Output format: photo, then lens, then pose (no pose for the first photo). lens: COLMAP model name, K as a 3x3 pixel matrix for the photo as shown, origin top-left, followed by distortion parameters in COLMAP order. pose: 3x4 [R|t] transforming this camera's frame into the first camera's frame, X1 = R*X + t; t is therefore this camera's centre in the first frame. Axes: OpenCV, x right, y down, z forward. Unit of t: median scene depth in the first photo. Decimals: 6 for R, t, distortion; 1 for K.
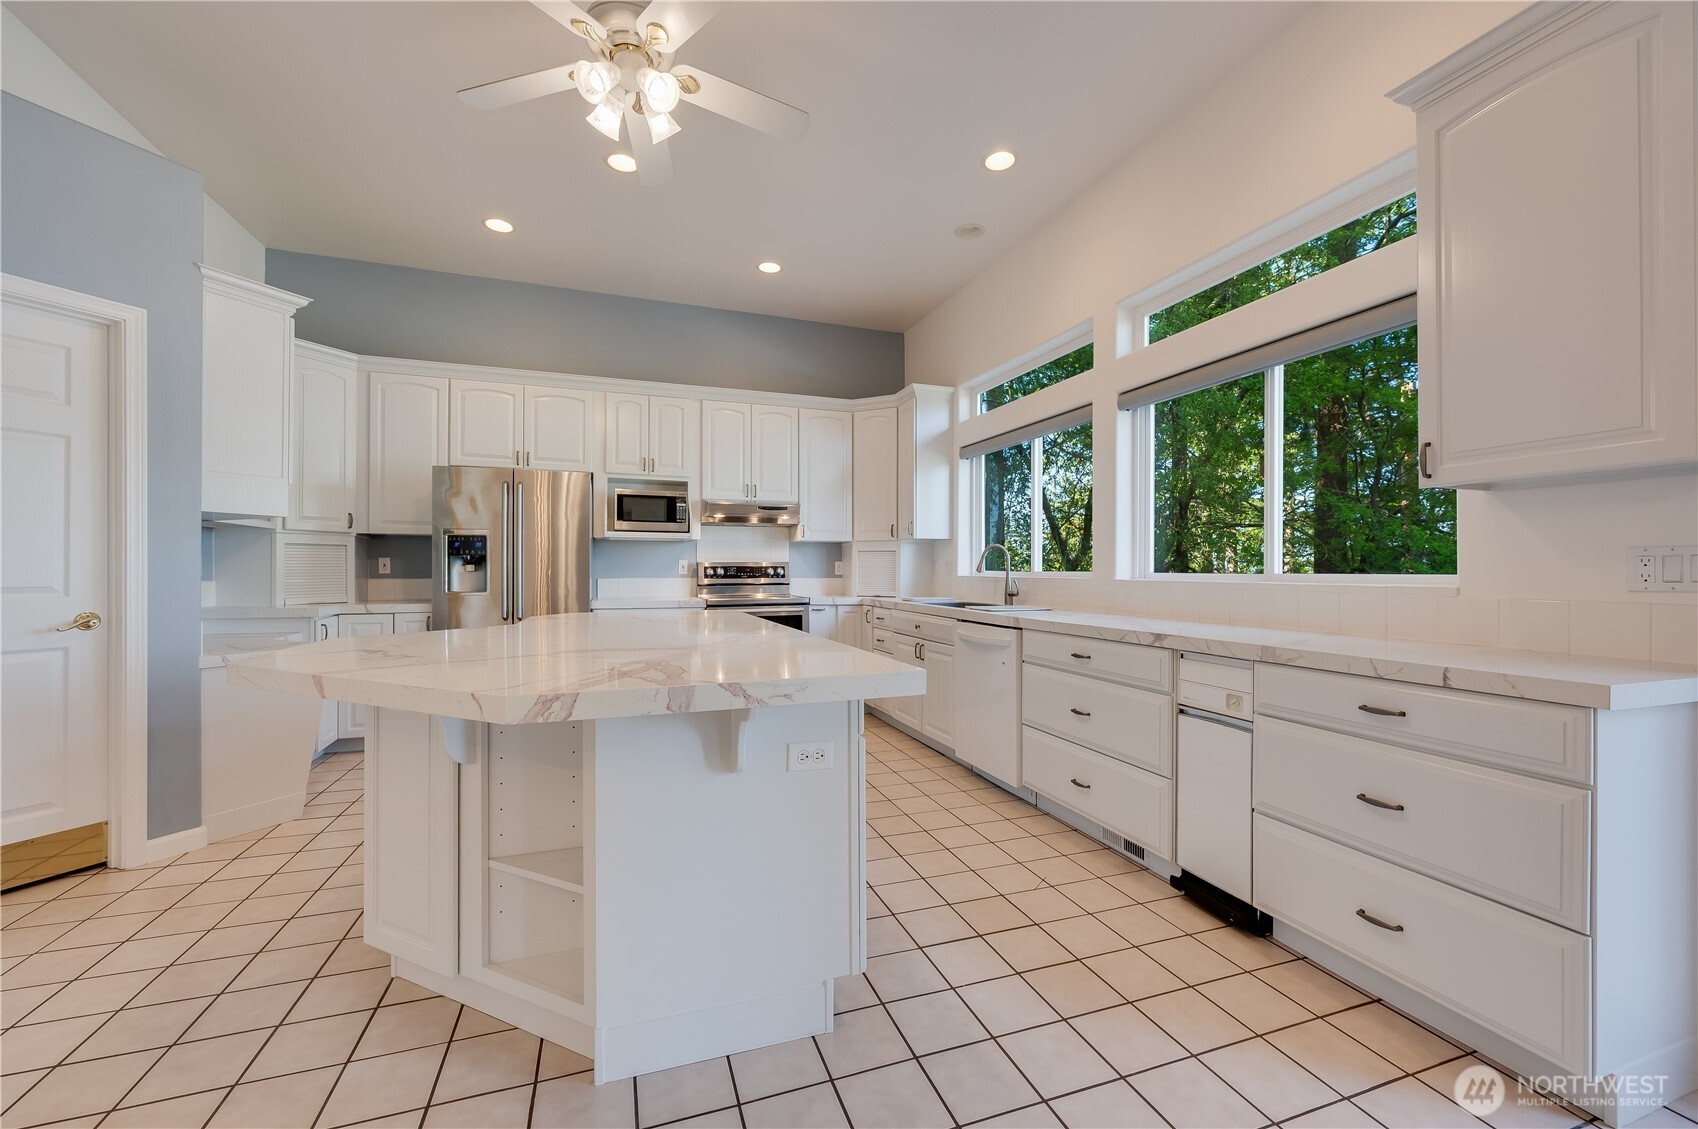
lens RADIAL K [[679.0, 0, 850.9], [0, 679.0, 566.4], [0, 0, 1]] dist [-0.001466, 0.000086]
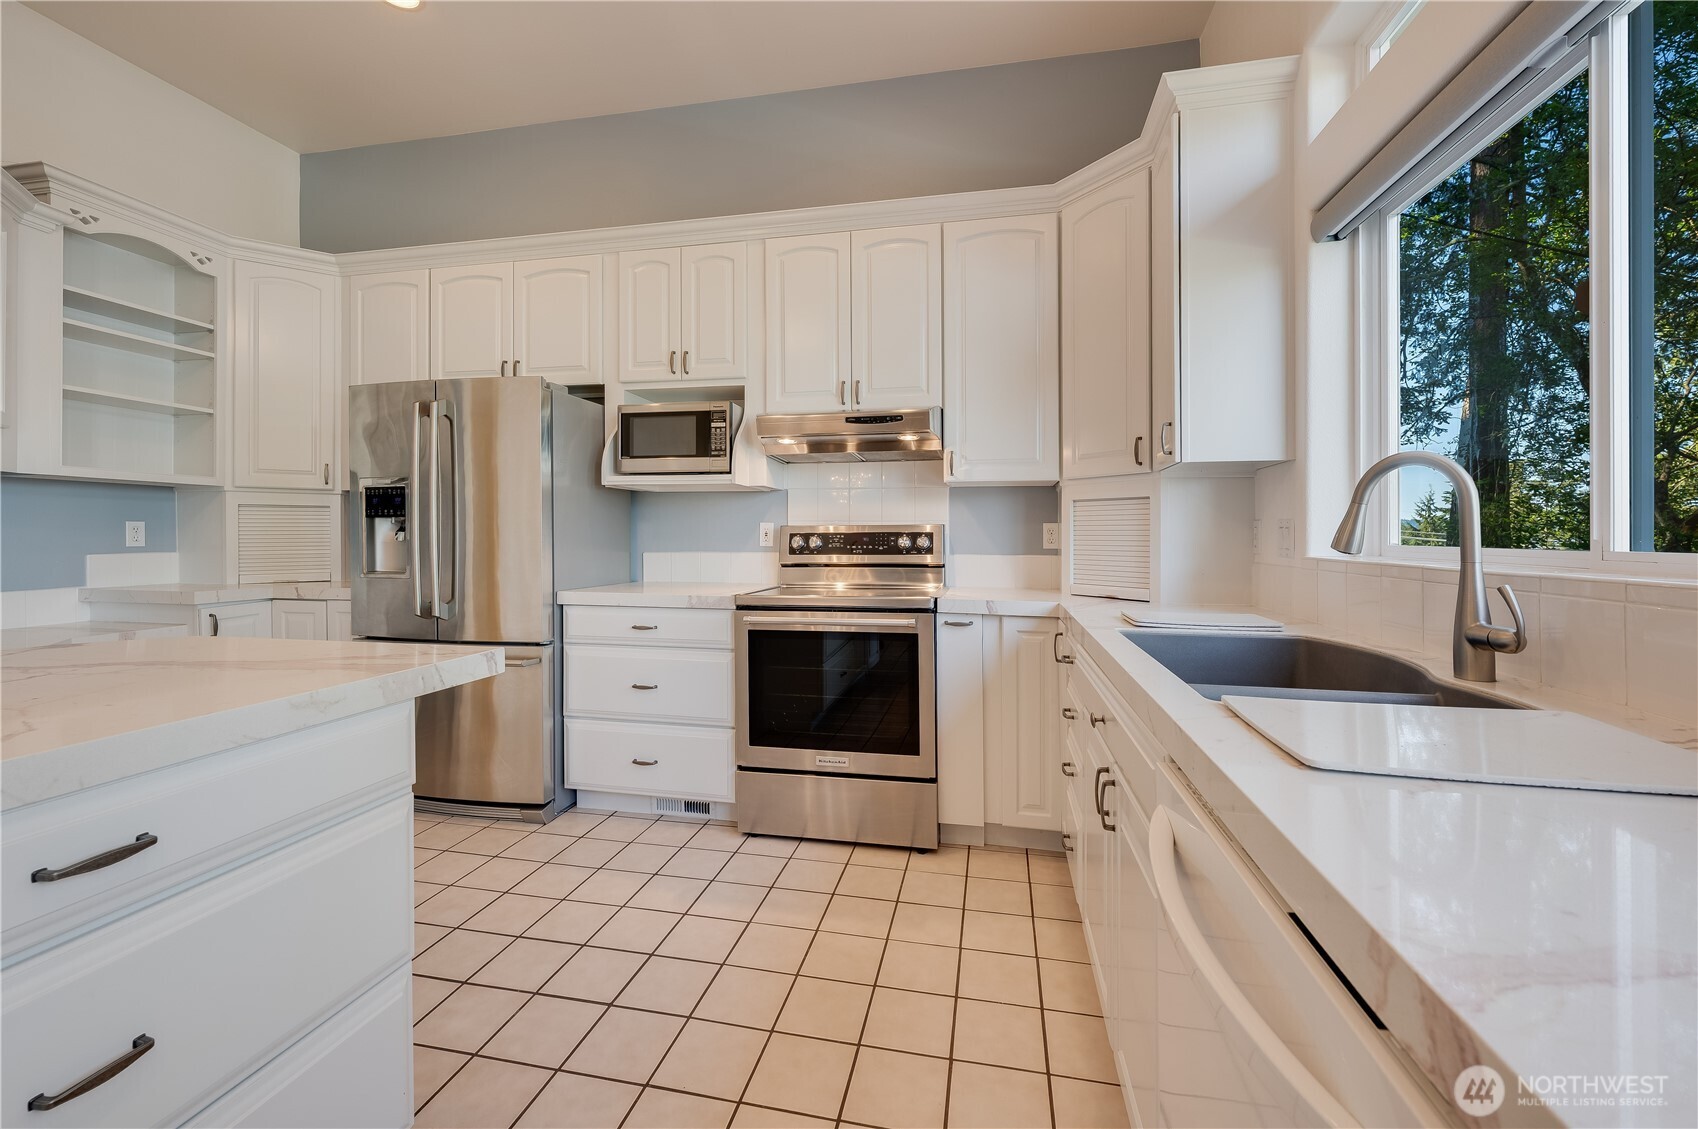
lens RADIAL K [[679.0, 0, 860.1], [0, 679.0, 535.0], [0, 0, 1]] dist [-0.001466, 0.000086]
pose [[0.857312, -0.000769, -0.514796, 0.150369], [0.002230, 0.999995, 0.002221, 0.000456], [0.514792, -0.003052, 0.857310, 0.599591]]
